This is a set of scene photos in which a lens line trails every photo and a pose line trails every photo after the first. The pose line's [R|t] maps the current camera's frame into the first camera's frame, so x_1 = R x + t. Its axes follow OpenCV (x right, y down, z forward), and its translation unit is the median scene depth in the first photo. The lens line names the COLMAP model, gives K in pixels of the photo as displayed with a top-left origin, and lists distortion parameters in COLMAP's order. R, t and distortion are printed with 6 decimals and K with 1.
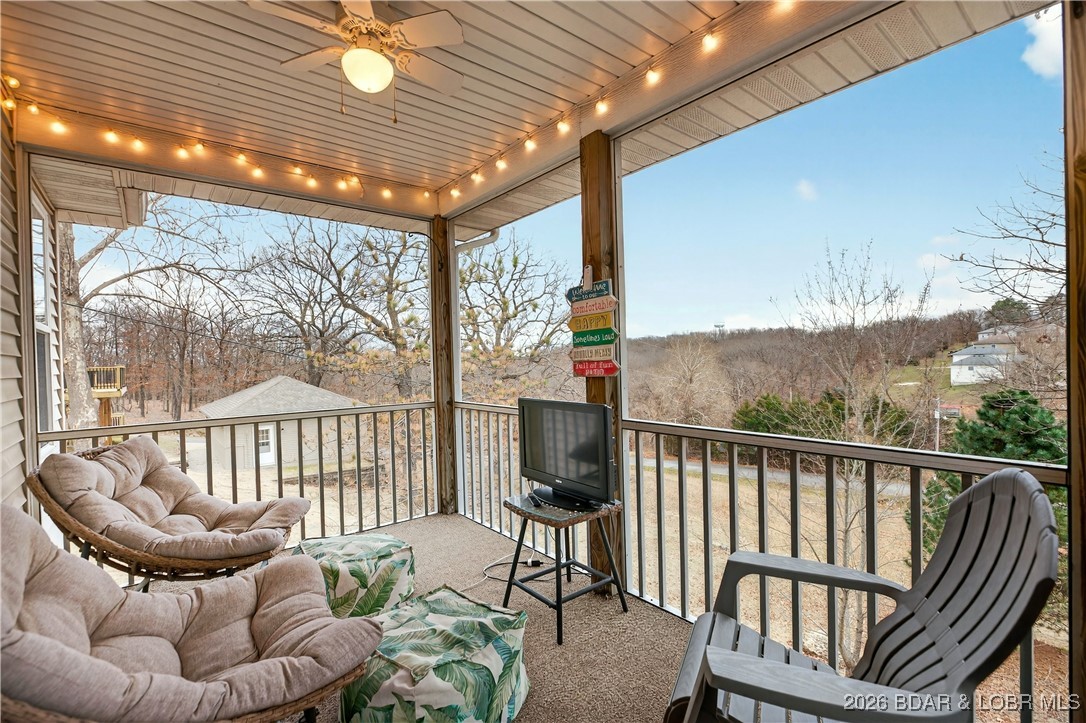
lens RADIAL K [[496.1, 0, 548.3], [0, 496.1, 362.2], [0, 0, 1]] dist [-0.010994, 0.000765]
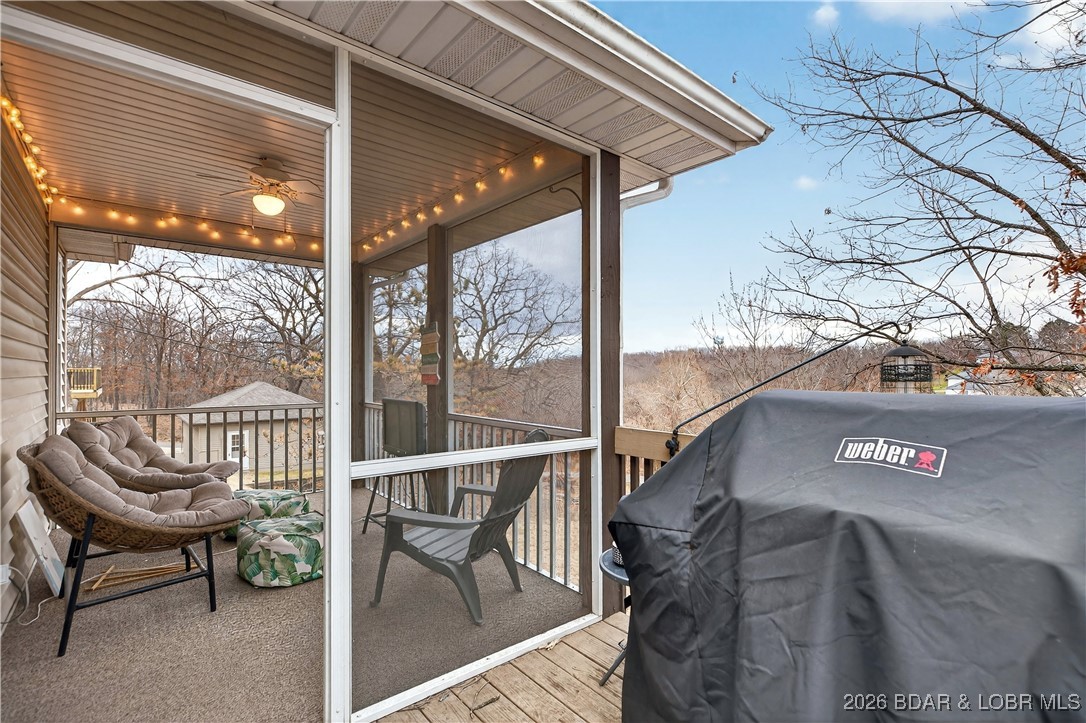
lens RADIAL K [[496.1, 0, 541.9], [0, 496.1, 367.7], [0, 0, 1]] dist [-0.010994, 0.000765]
pose [[0.999451, 0.025674, 0.020958, 0.138173], [-0.025369, 0.999570, -0.014709, -0.003094], [-0.021327, 0.014169, 0.999672, -0.181233]]
